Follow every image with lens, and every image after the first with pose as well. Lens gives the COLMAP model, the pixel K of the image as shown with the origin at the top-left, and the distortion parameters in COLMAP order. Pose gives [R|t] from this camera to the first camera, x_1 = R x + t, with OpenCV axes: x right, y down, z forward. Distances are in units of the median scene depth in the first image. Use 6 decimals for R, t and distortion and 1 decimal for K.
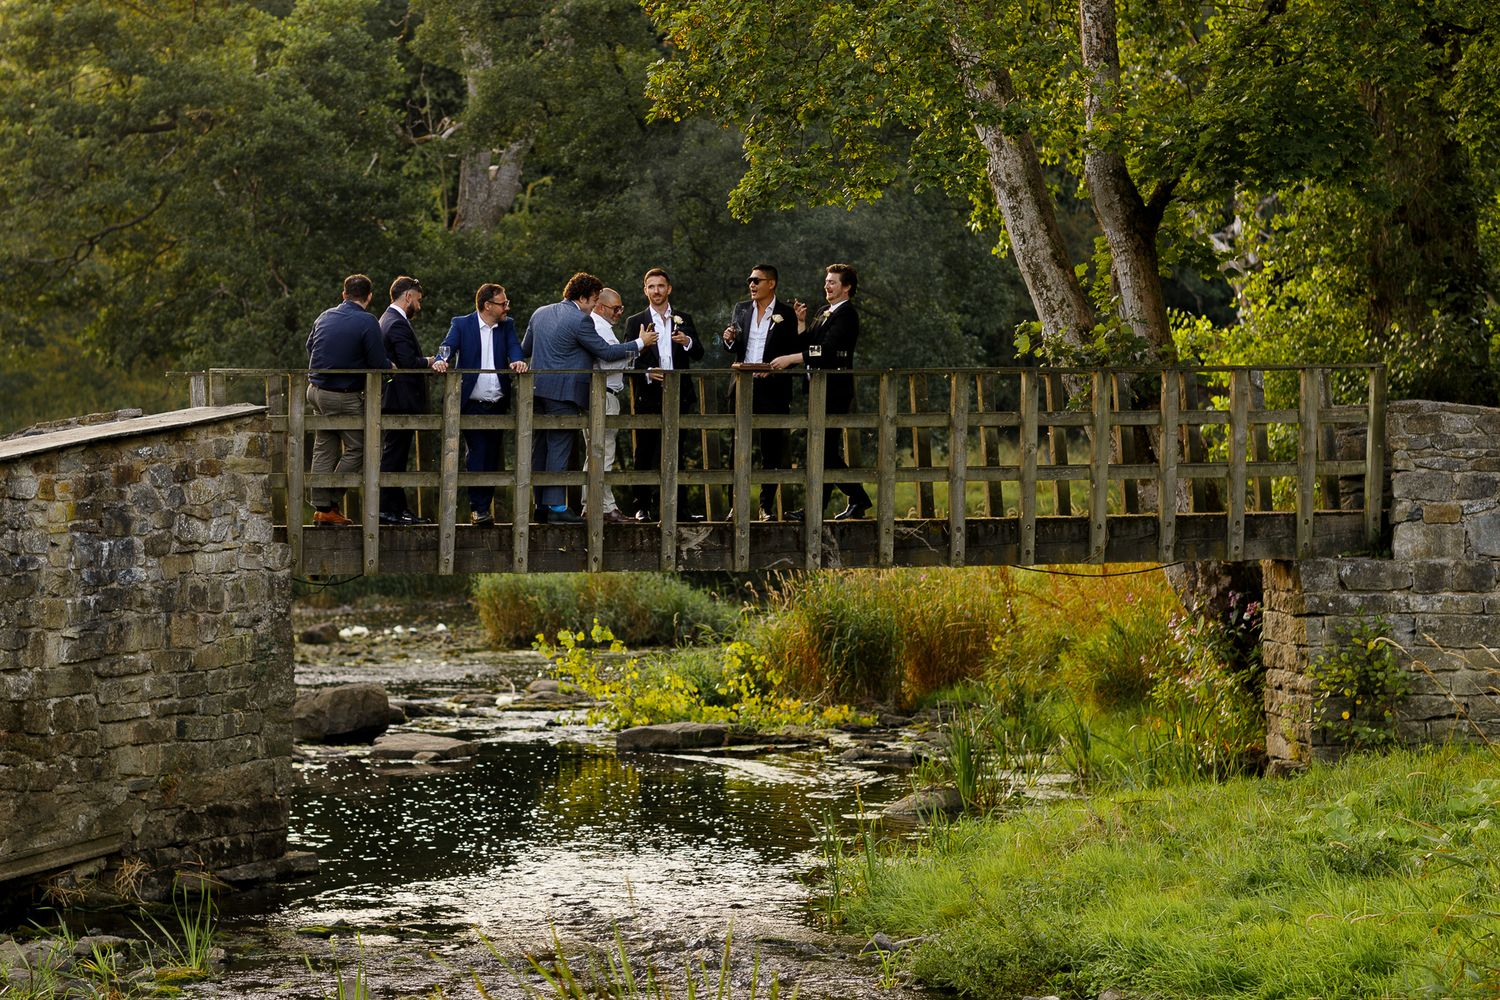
lens RADIAL K [[5105.5, 0, 750.0], [0, 5105.5, 500.0], [0, 0, 1]] dist [-0.120321, 0.447388]
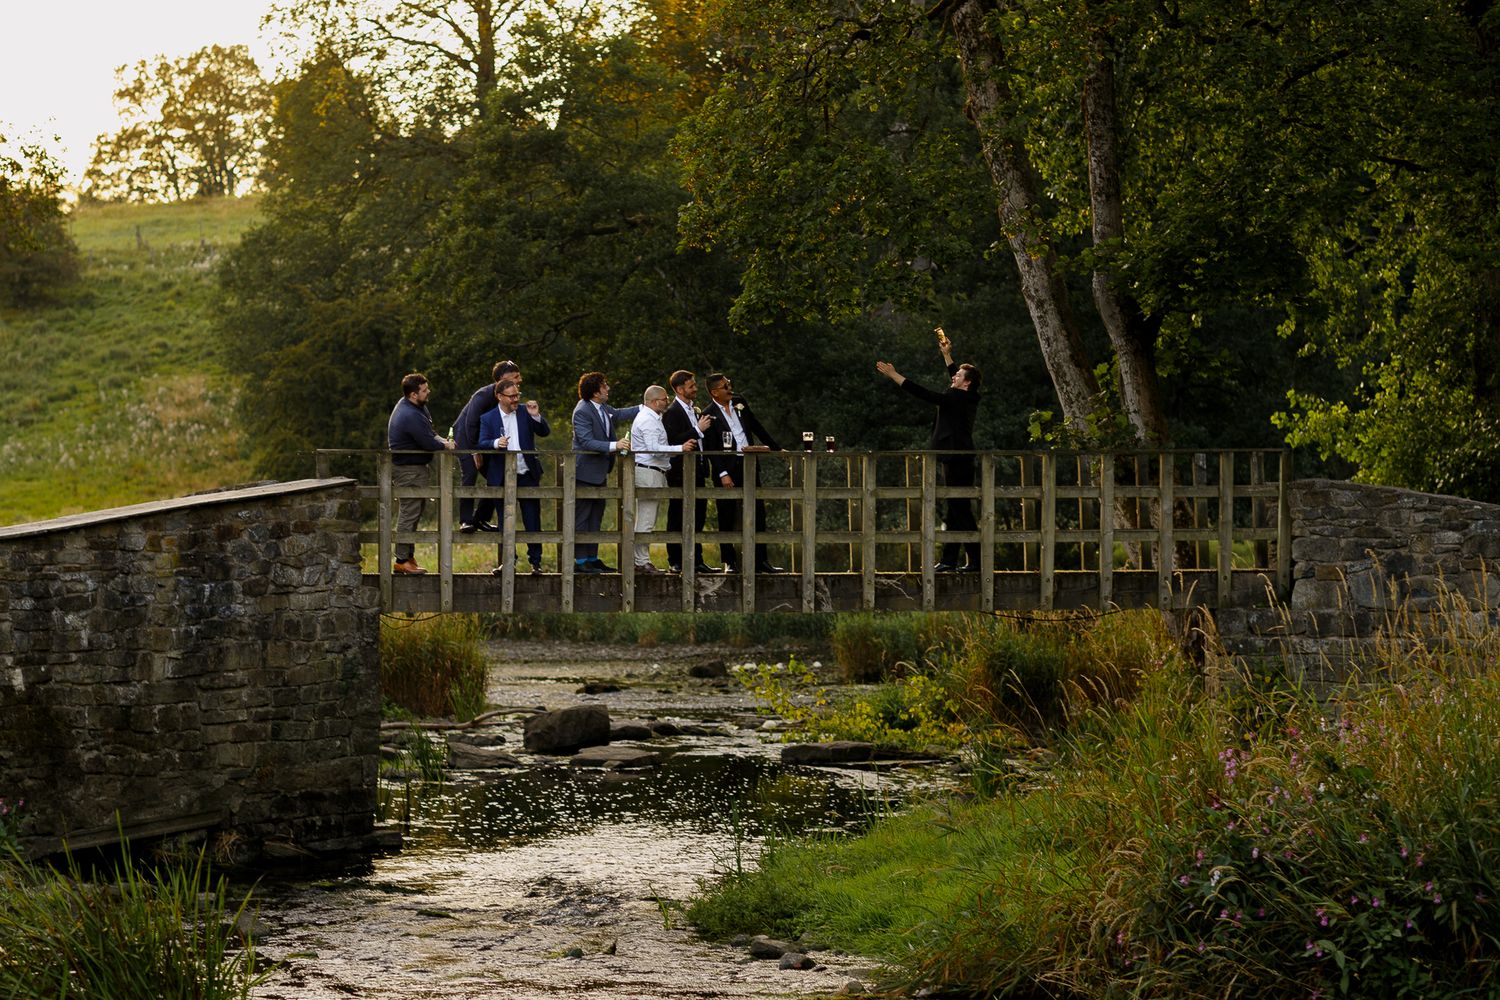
lens RADIAL K [[5105.5, 0, 750.0], [0, 5105.5, 500.0], [0, 0, 1]] dist [-0.120321, 0.447388]
pose [[0.981138, 0.006349, -0.193203, 0.246593], [-0.008337, 0.999920, -0.009482, -0.001939], [0.193128, 0.010913, 0.981113, -0.229677]]
